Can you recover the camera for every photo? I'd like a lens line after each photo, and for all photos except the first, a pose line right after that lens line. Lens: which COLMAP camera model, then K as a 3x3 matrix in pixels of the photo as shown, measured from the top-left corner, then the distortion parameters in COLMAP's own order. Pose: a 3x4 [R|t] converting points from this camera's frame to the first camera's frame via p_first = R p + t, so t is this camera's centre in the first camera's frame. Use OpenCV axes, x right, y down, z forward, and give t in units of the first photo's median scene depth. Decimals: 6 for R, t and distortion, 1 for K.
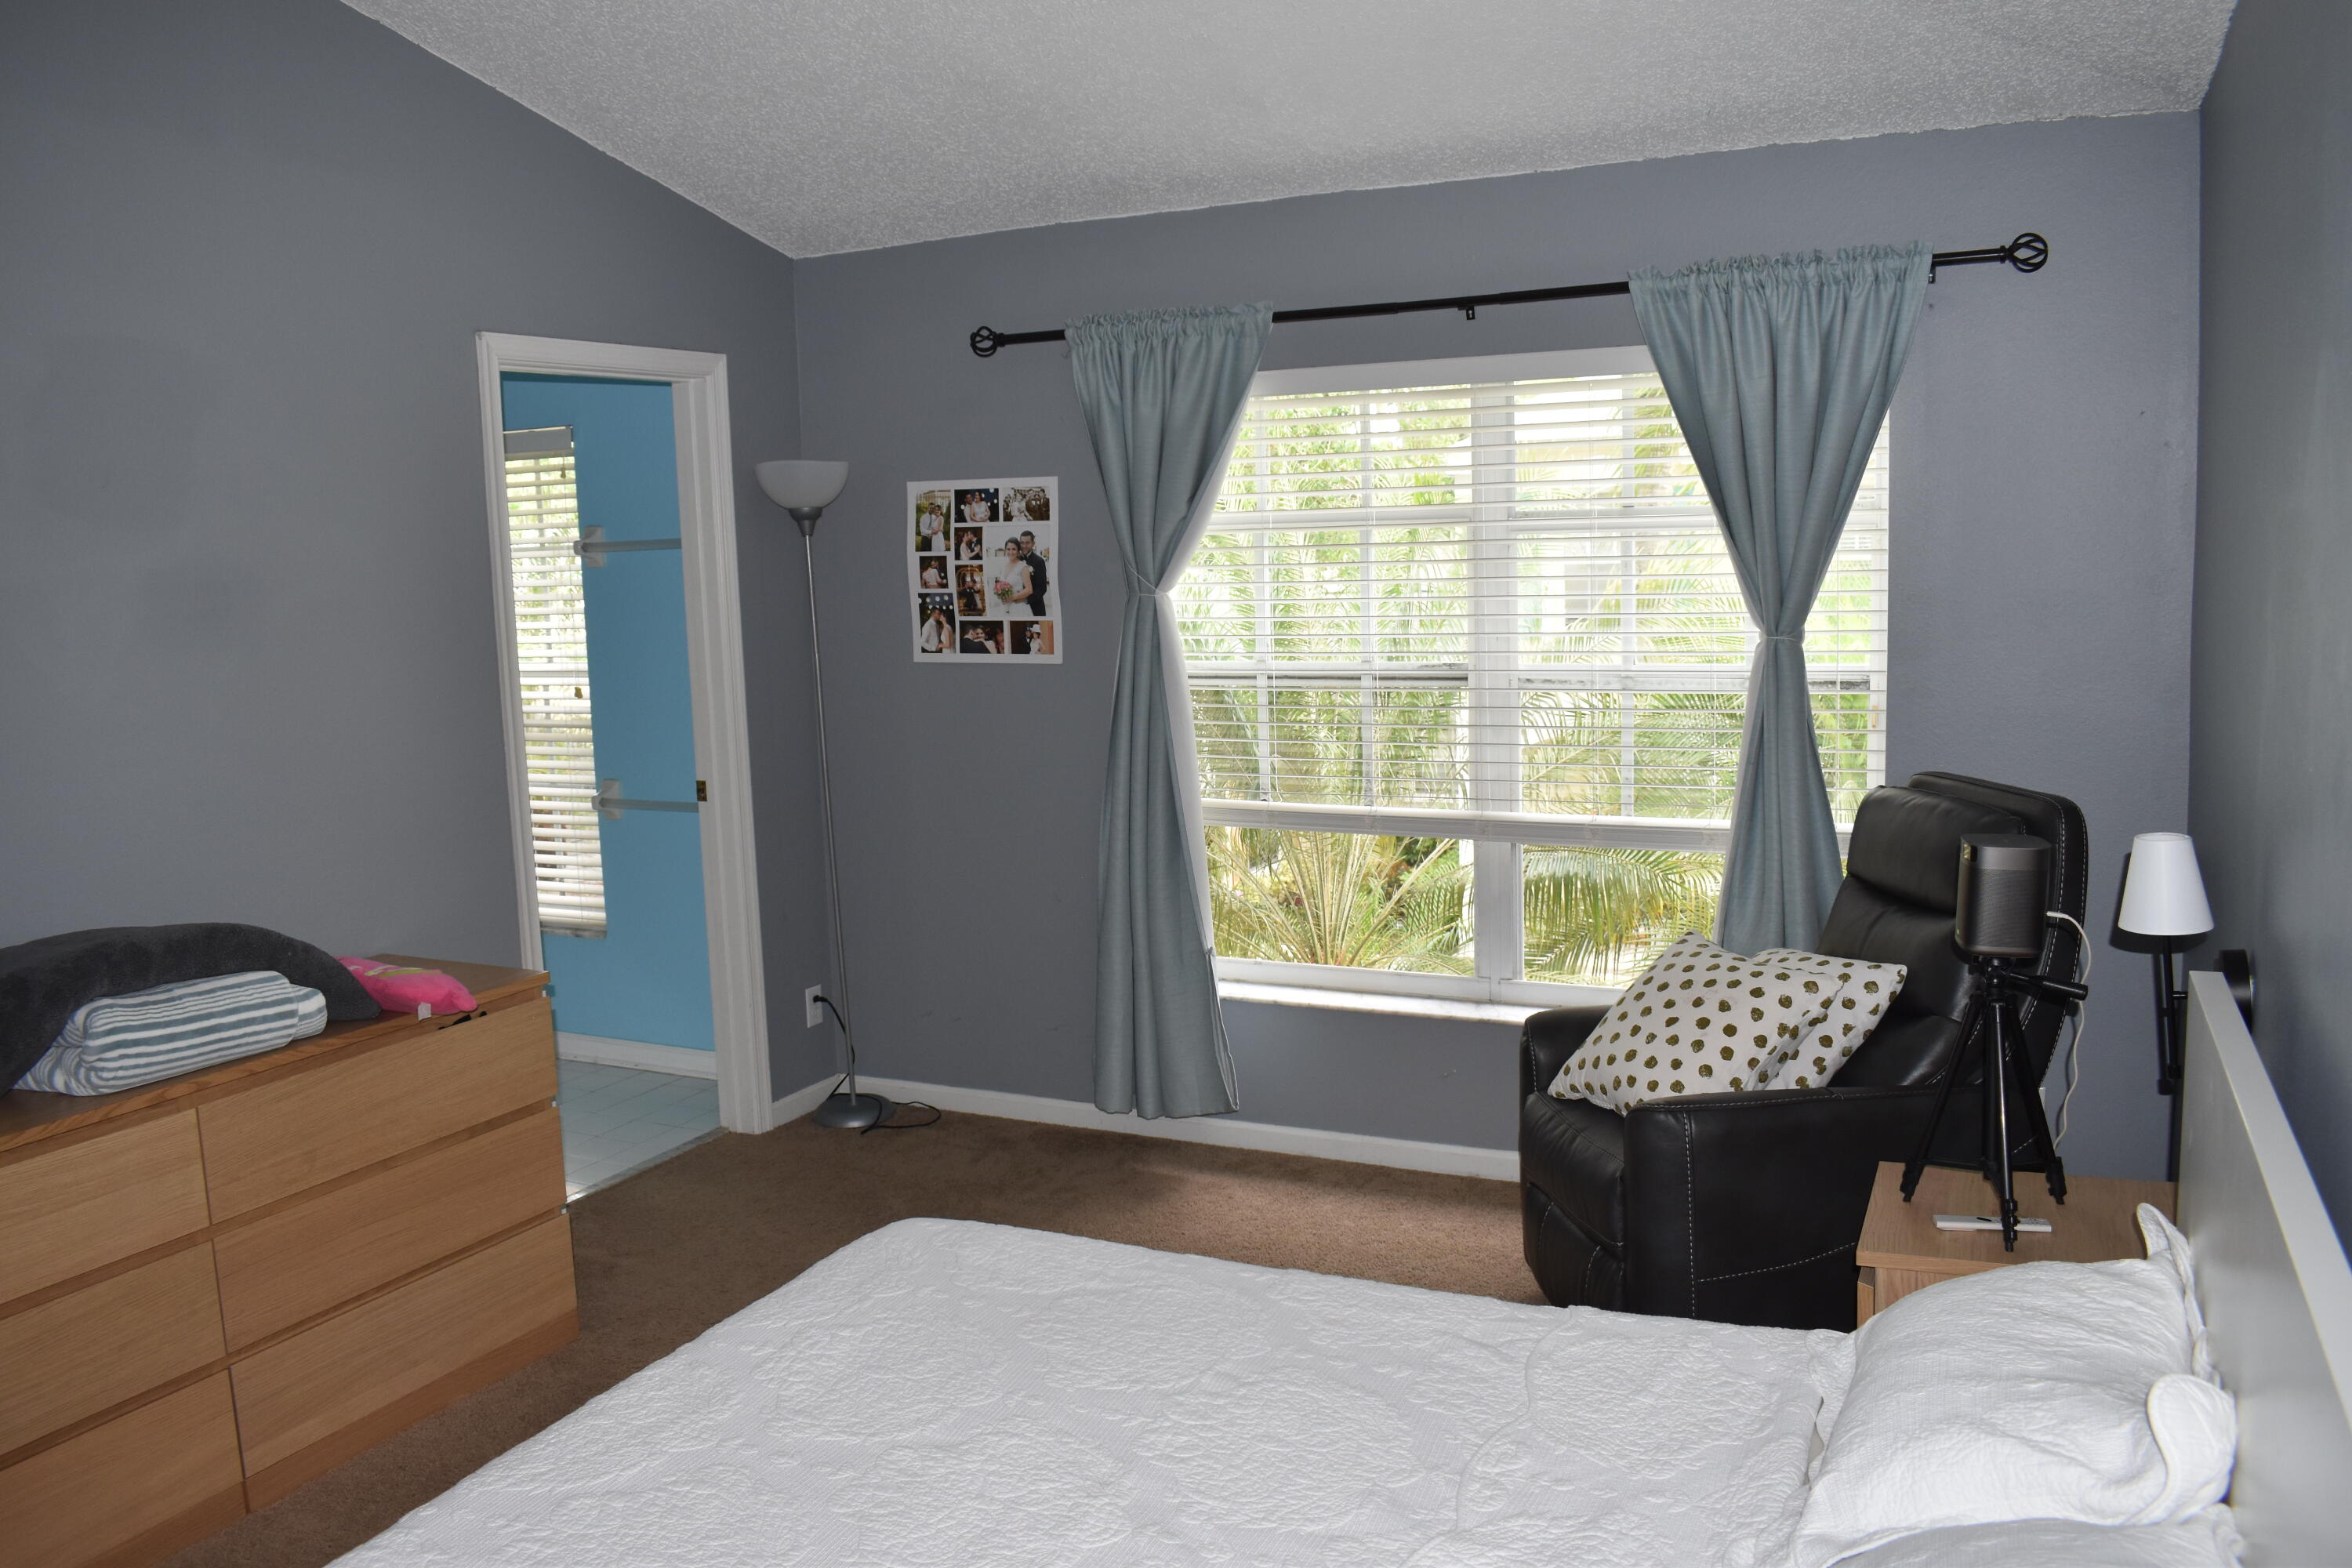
lens RADIAL K [[1824.8, 0, 1173.8], [0, 1824.8, 783.6], [0, 0, 1]] dist [-0.107303, 0.002625]
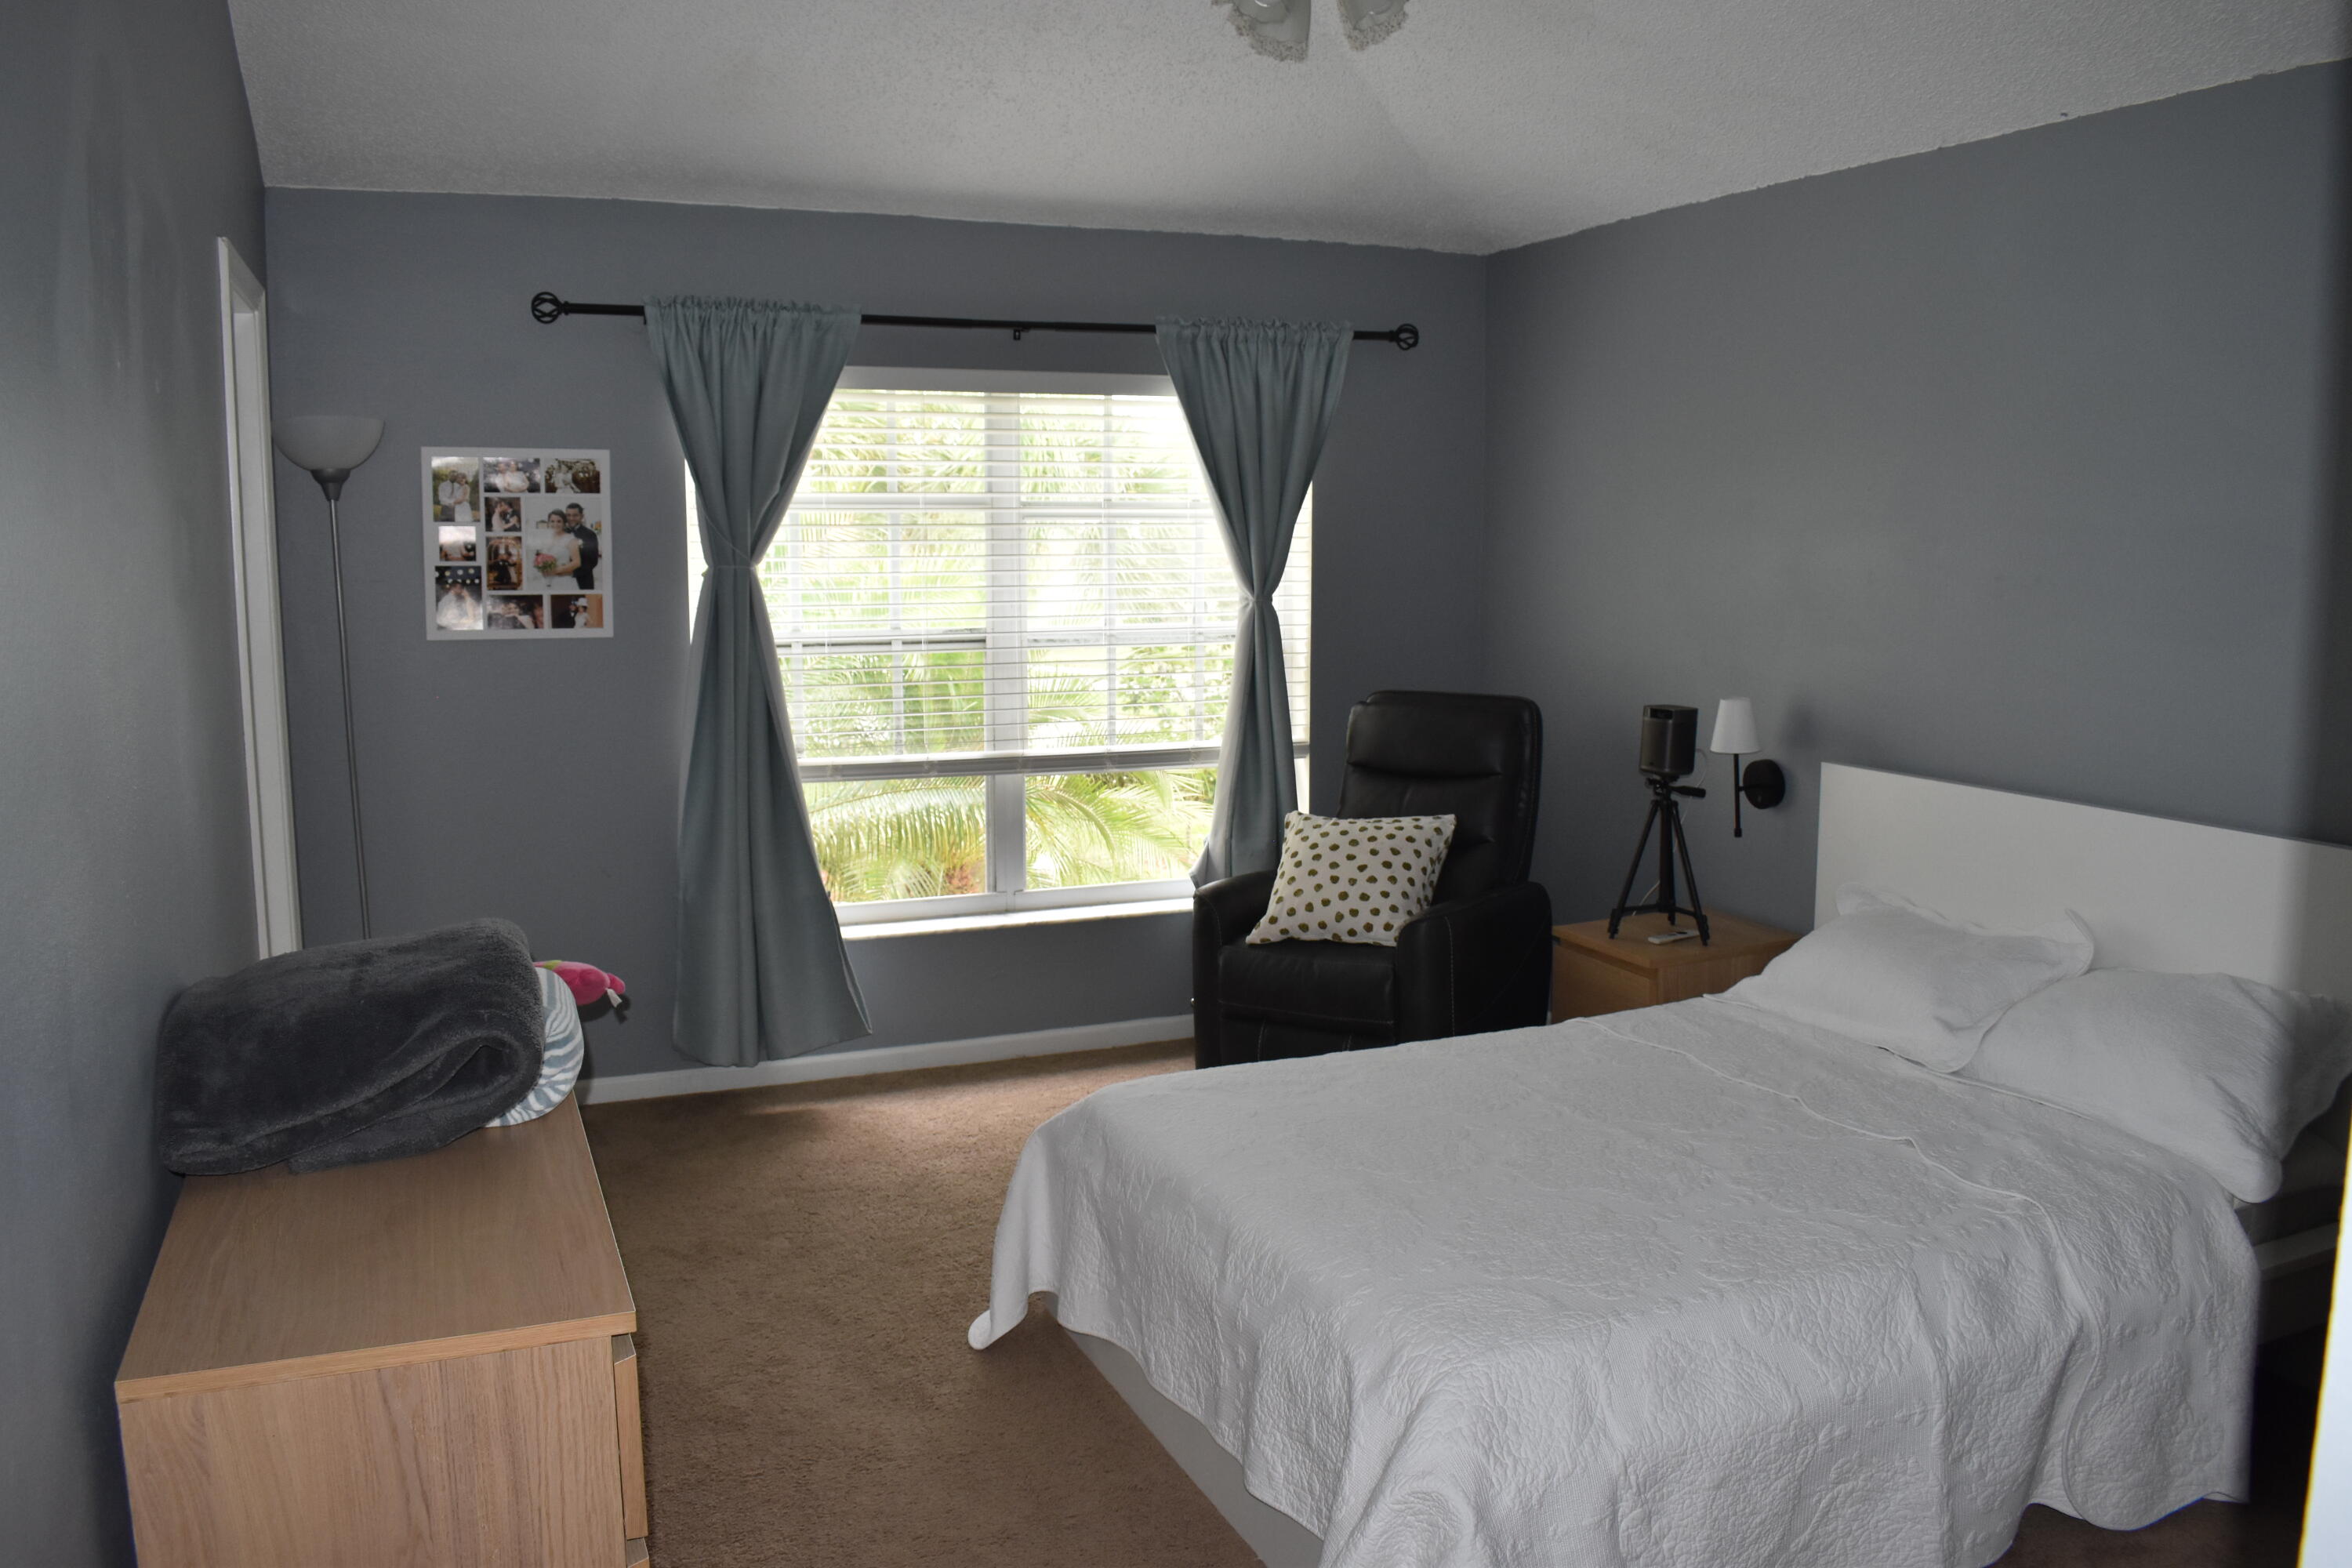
lens RADIAL K [[1824.8, 0, 1173.3], [0, 1824.8, 784.8], [0, 0, 1]] dist [-0.107303, 0.002625]
pose [[0.658650, -0.075384, 0.748663, -0.607588], [0.077217, 0.996488, 0.032405, 0.006853], [-0.748476, 0.036467, 0.662158, 0.115690]]
